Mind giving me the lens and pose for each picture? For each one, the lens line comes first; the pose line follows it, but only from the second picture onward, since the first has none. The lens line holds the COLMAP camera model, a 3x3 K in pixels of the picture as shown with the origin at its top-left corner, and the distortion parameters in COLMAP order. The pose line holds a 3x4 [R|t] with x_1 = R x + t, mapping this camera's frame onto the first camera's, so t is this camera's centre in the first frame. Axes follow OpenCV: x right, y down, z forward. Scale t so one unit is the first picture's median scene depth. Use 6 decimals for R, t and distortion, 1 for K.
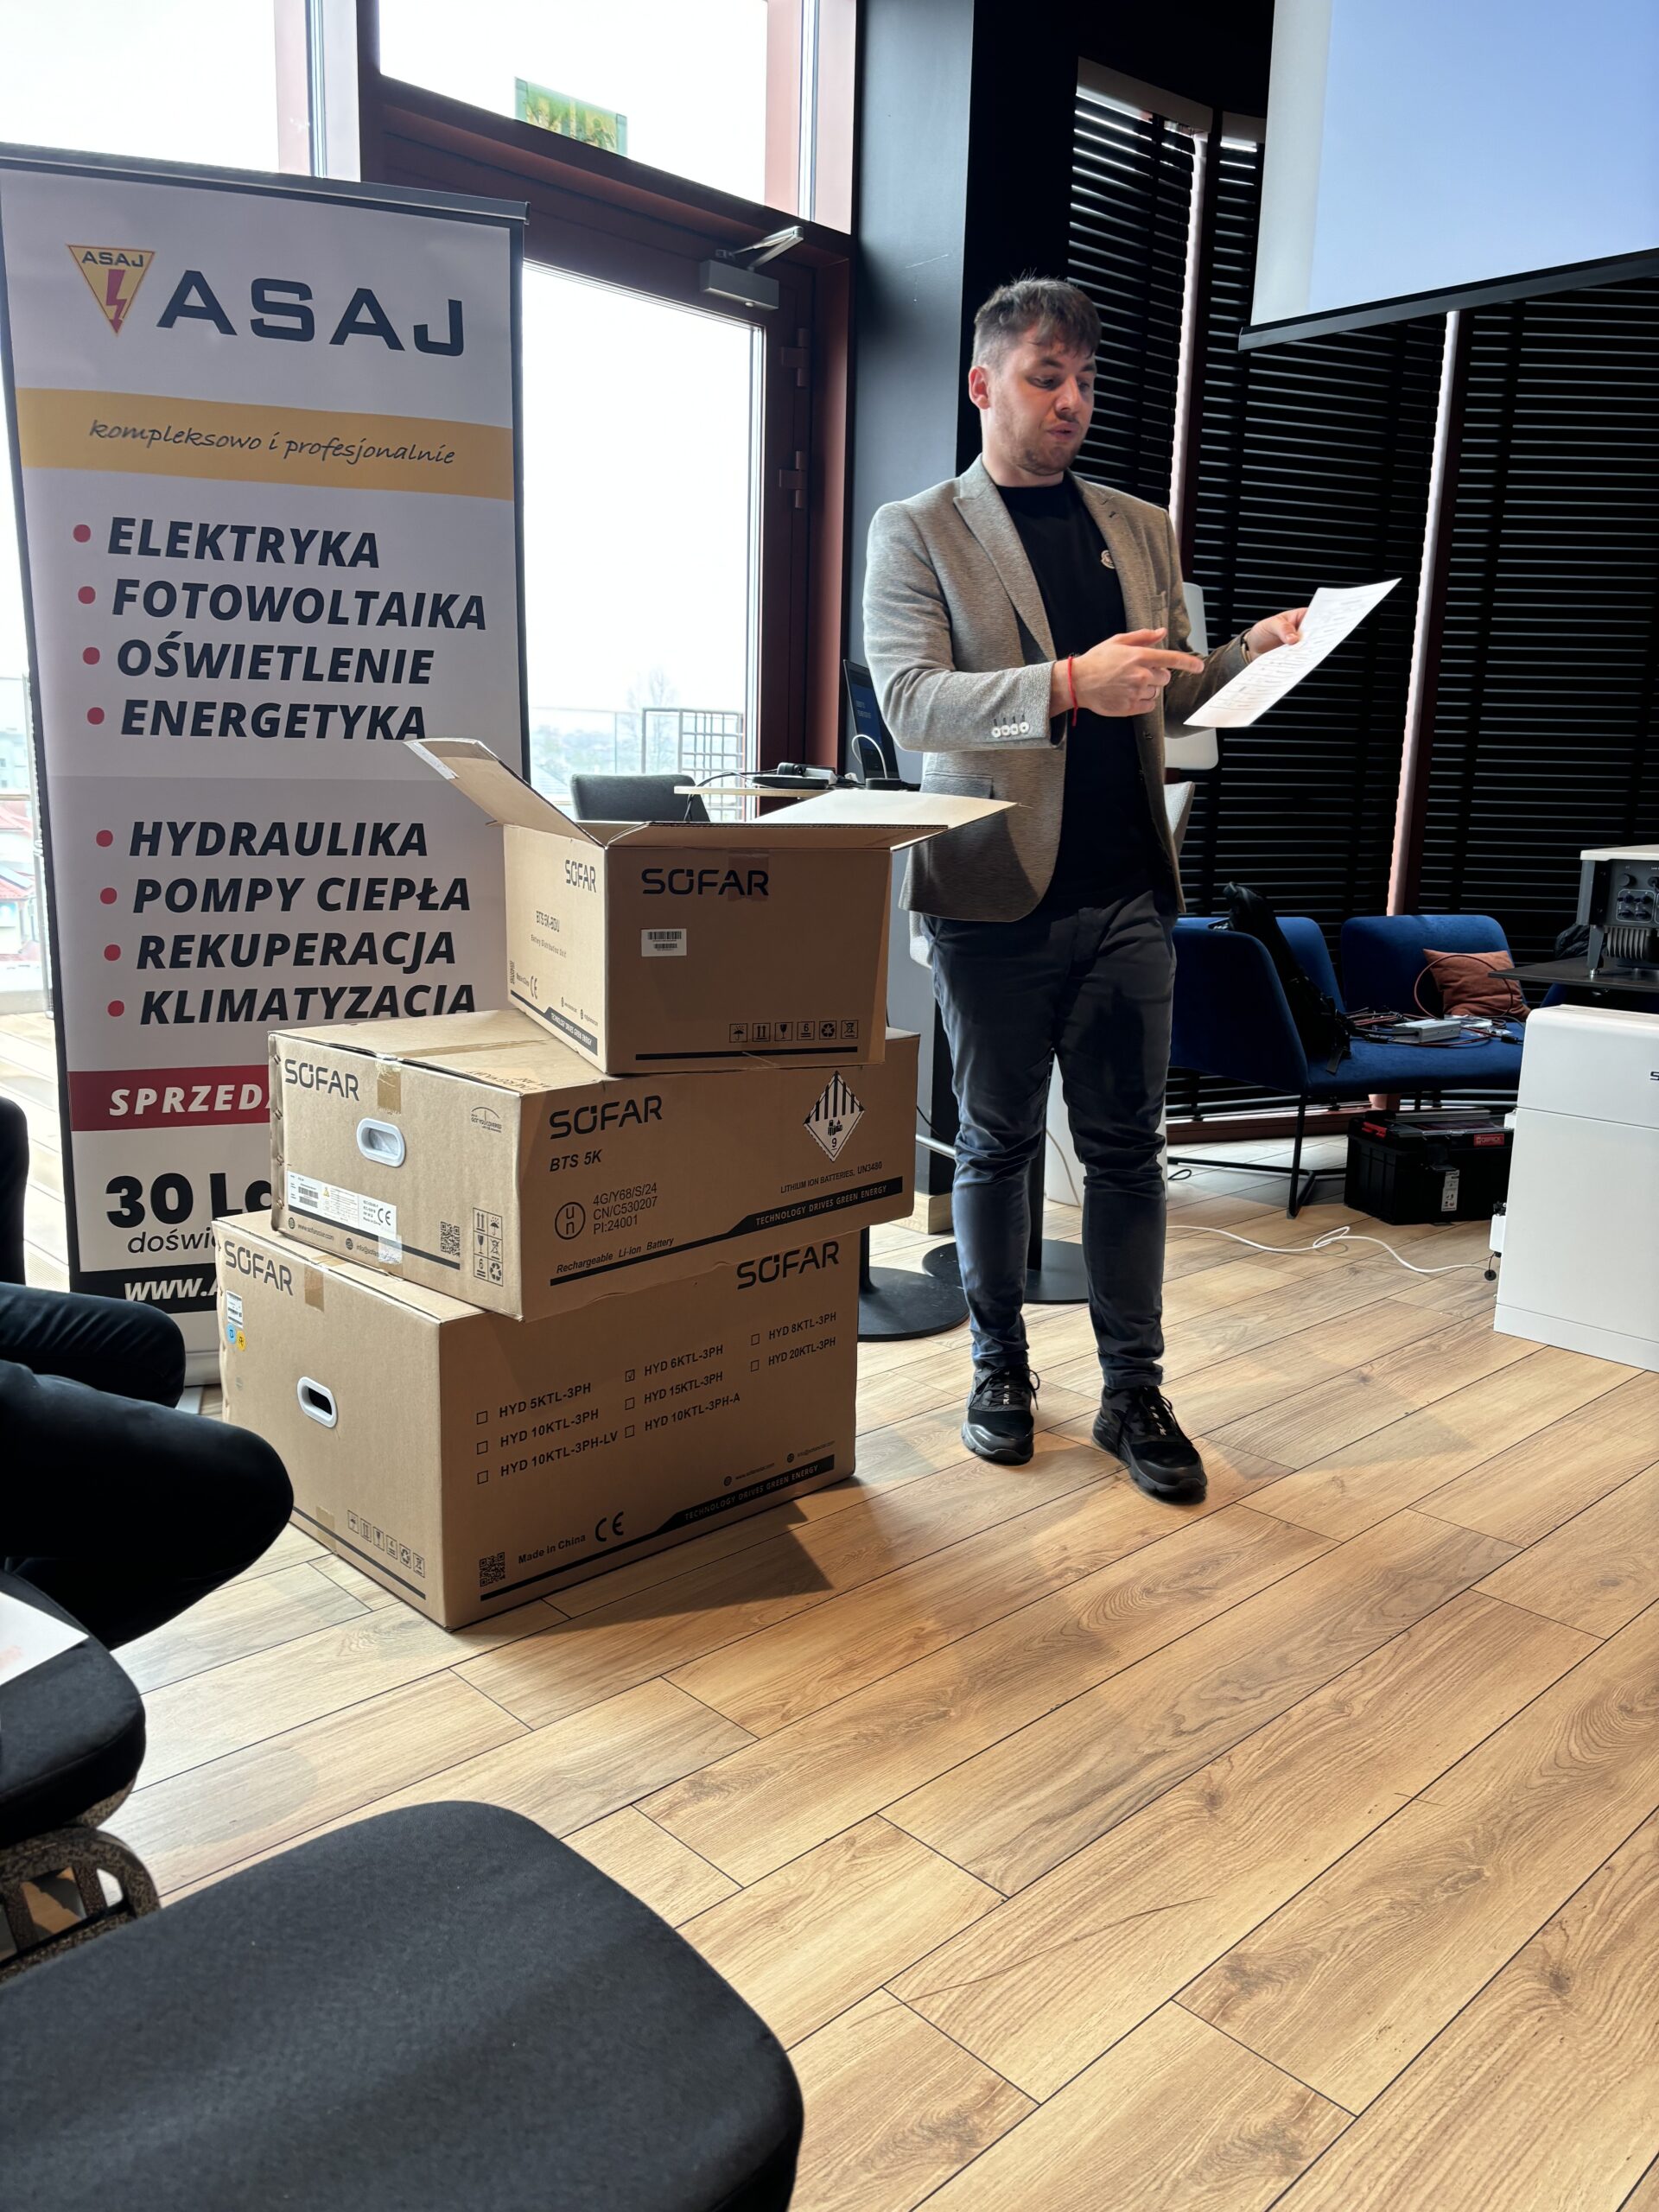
lens RADIAL K [[1678.5, 0, 813.9], [0, 1678.5, 1110.6], [0, 0, 1]] dist [0.038859, -0.028328]
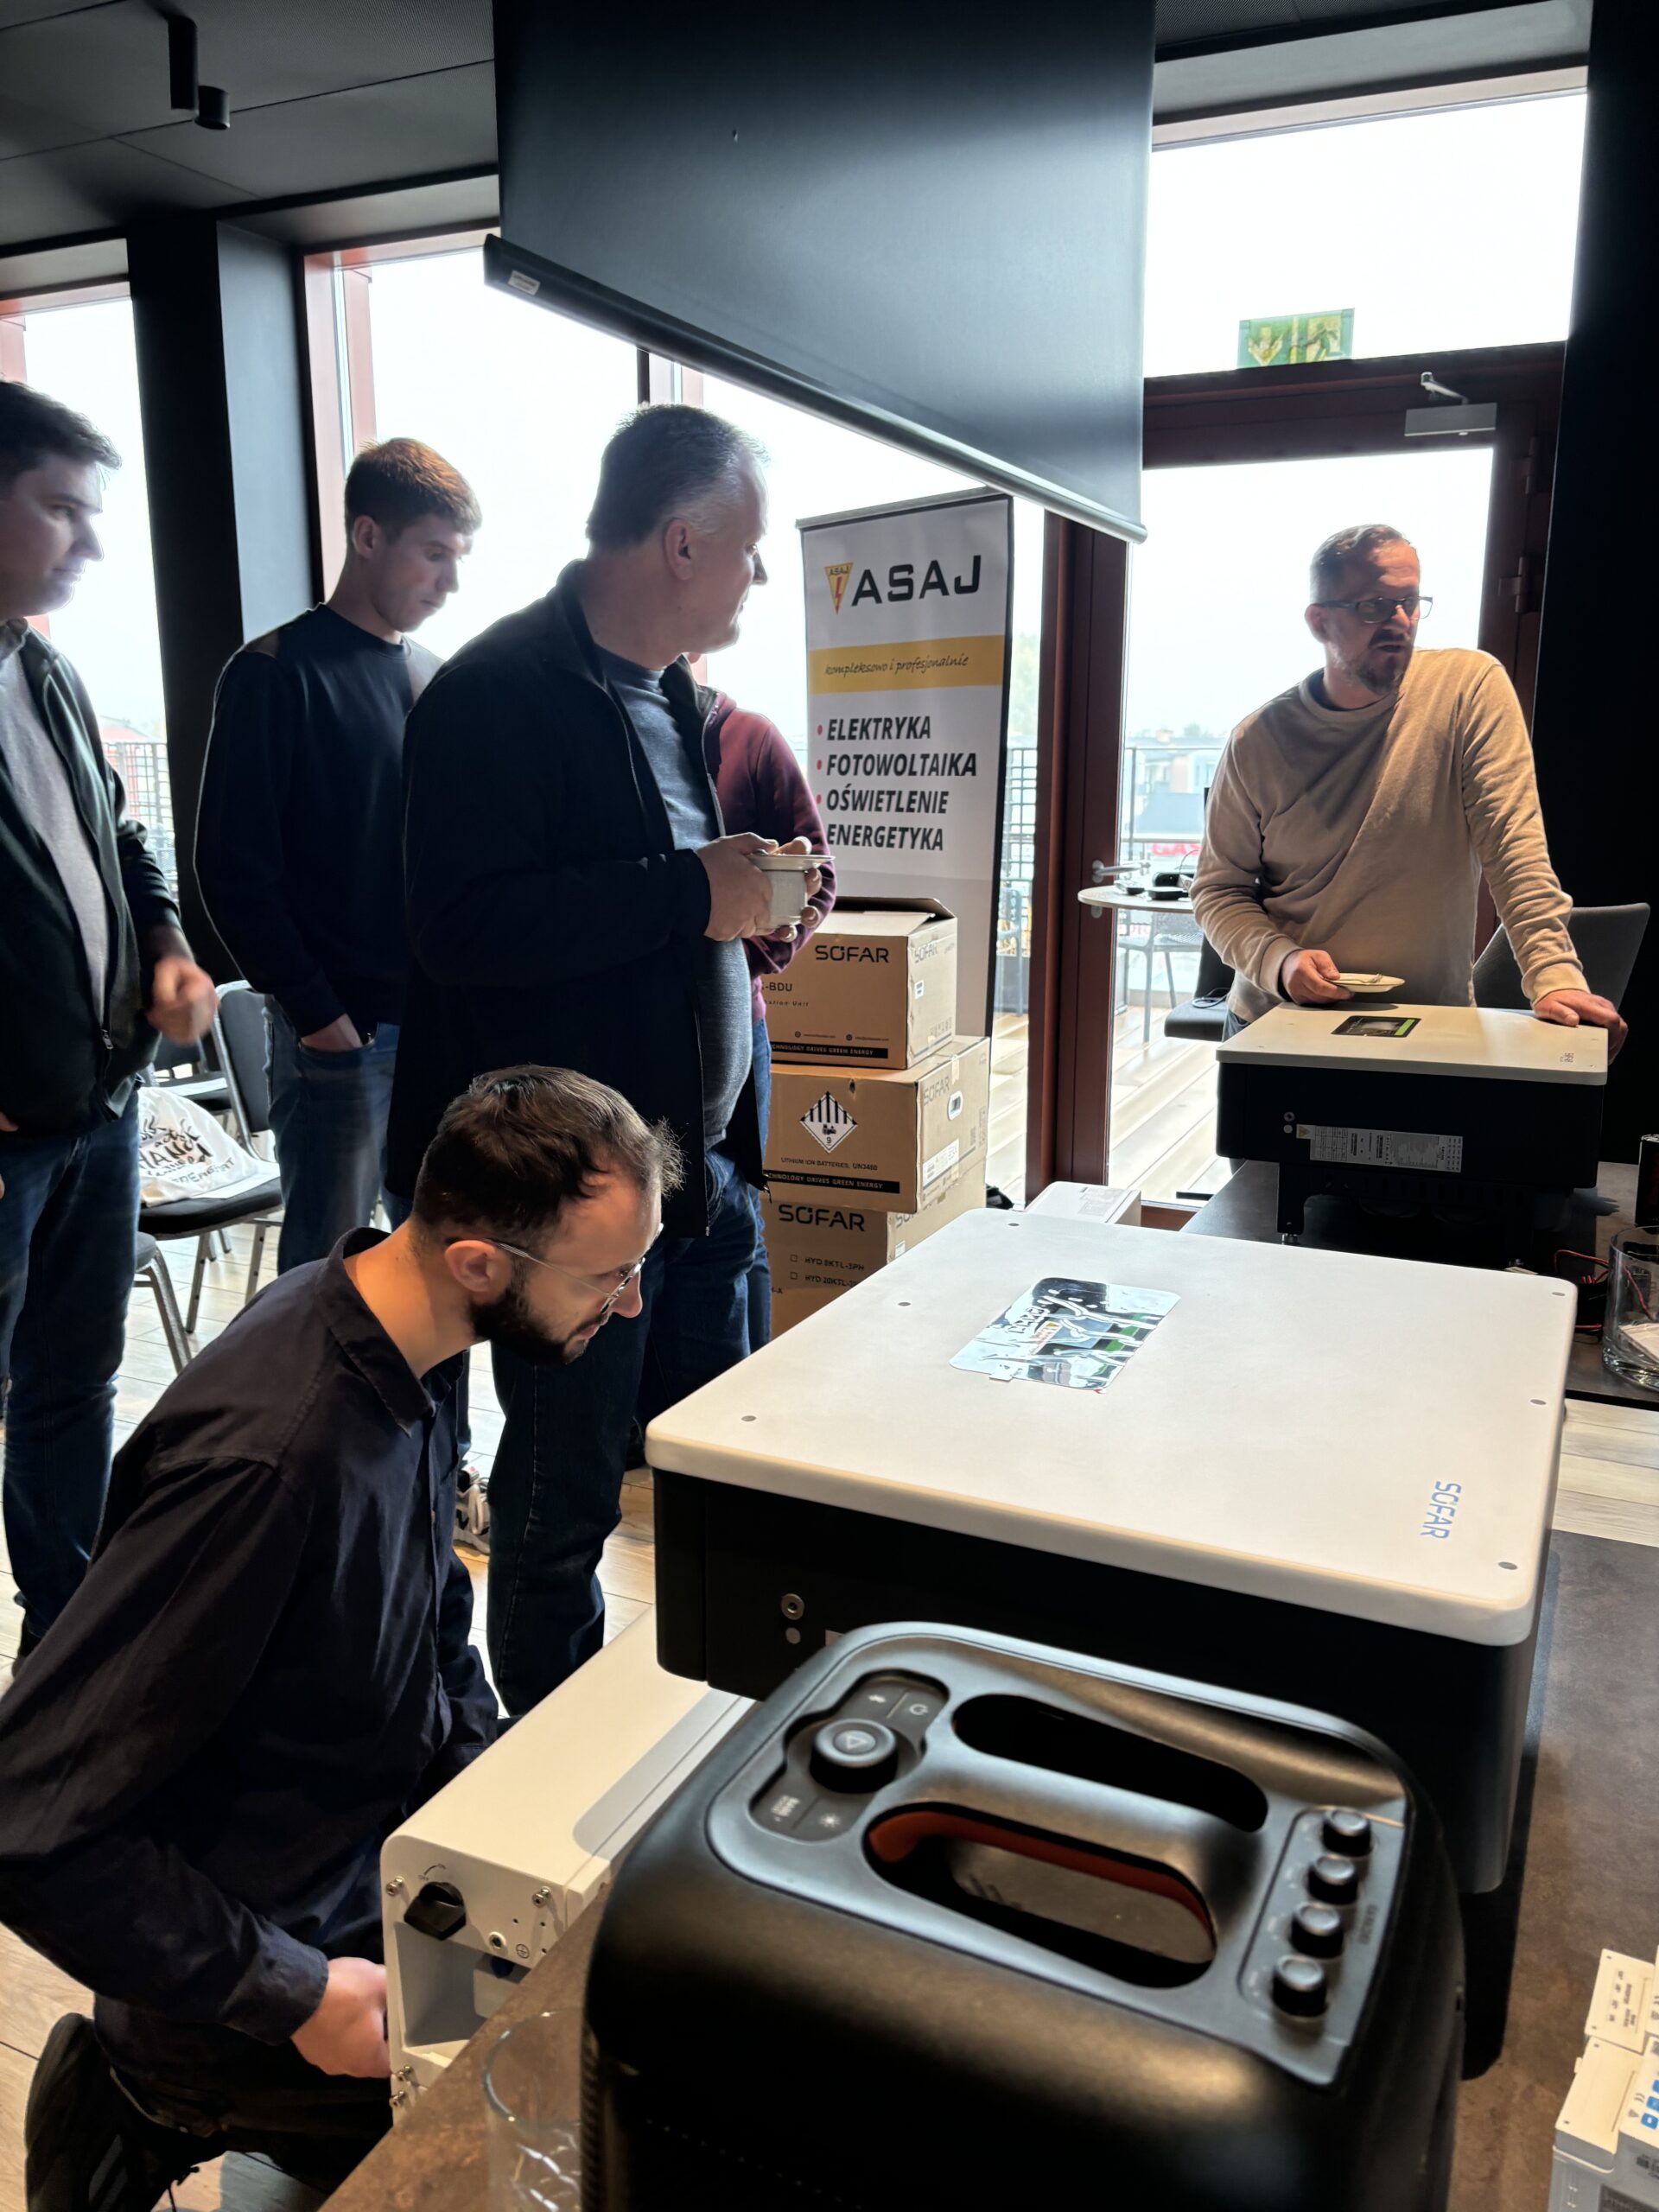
lens RADIAL K [[1678.5, 0, 869.2], [0, 1678.5, 1139.5], [0, 0, 1]] dist [0.038859, -0.028328]
pose [[0.377679, 0.187626, -0.906728, 1.185627], [-0.180122, 0.975435, 0.126817, -0.152181], [0.908248, 0.115426, 0.402197, 0.383277]]
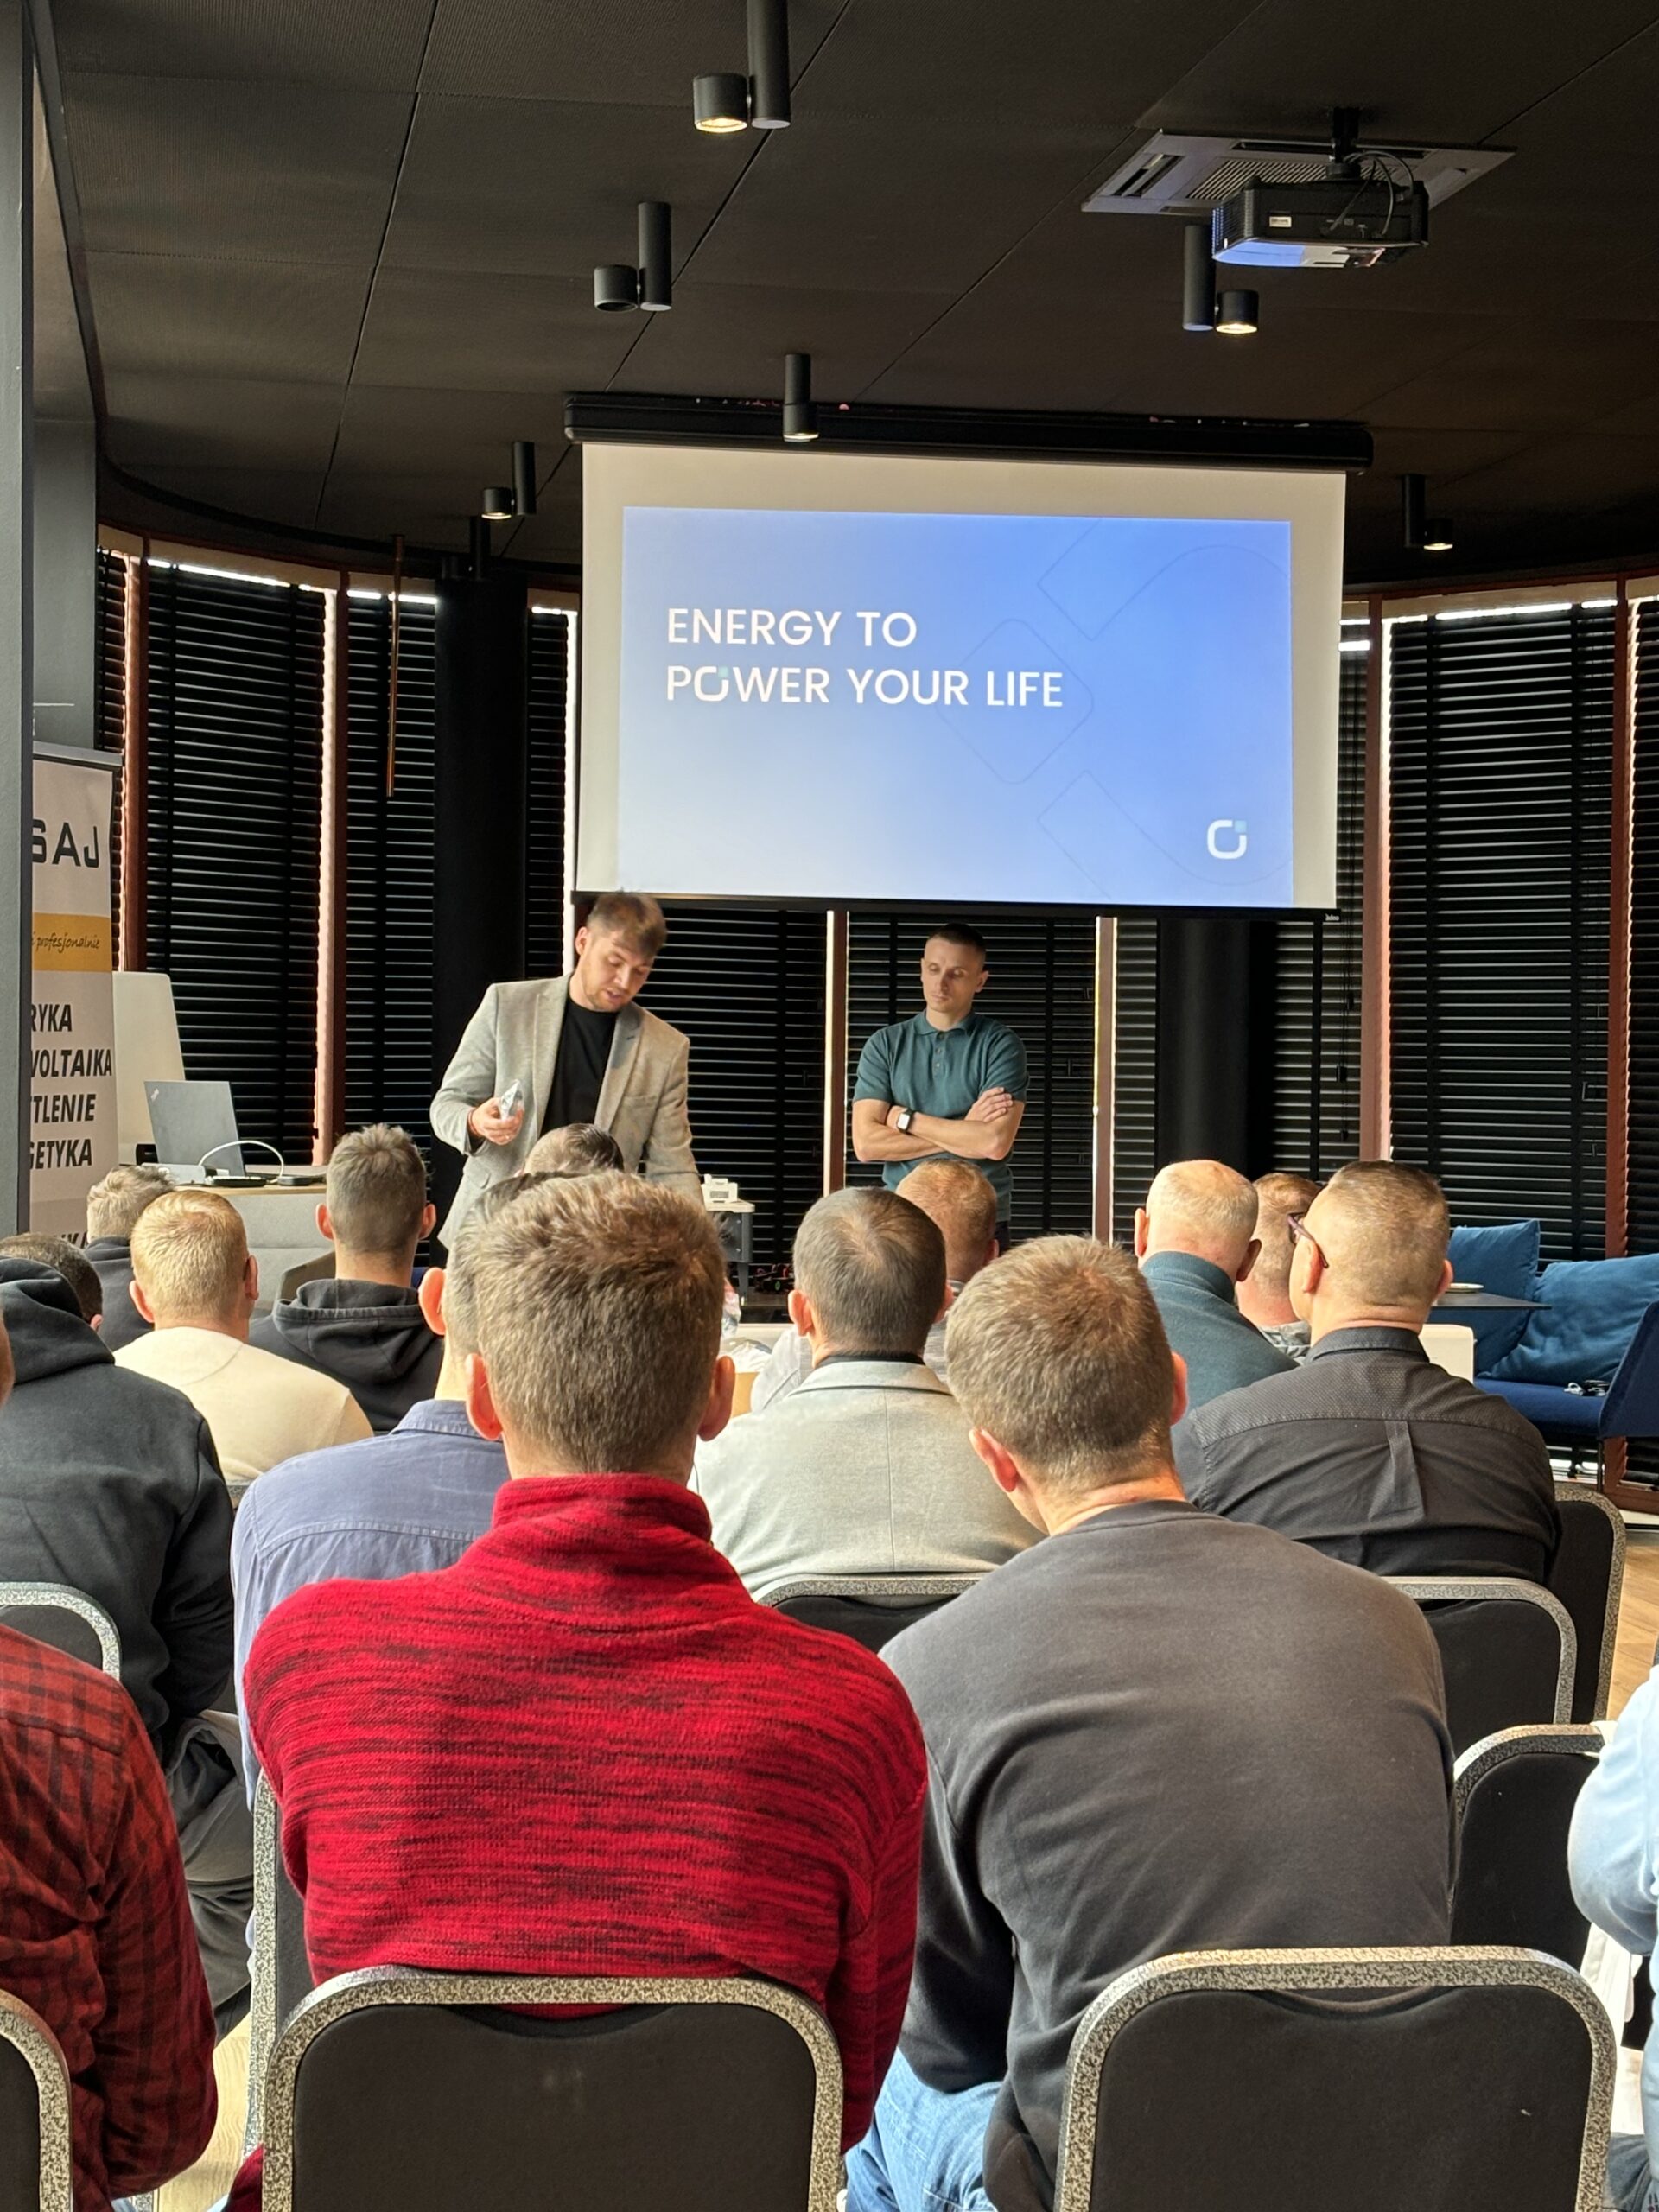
lens RADIAL K [[4063.6, 0, 865.2], [0, 4063.6, 1081.3], [0, 0, 1]] dist [0.251187, 0.000000]
pose [[0.564866, -0.021892, 0.824892, -2.444771], [0.160820, 0.983401, -0.084026, 0.062186], [-0.809360, 0.180123, 0.559010, -1.163826]]
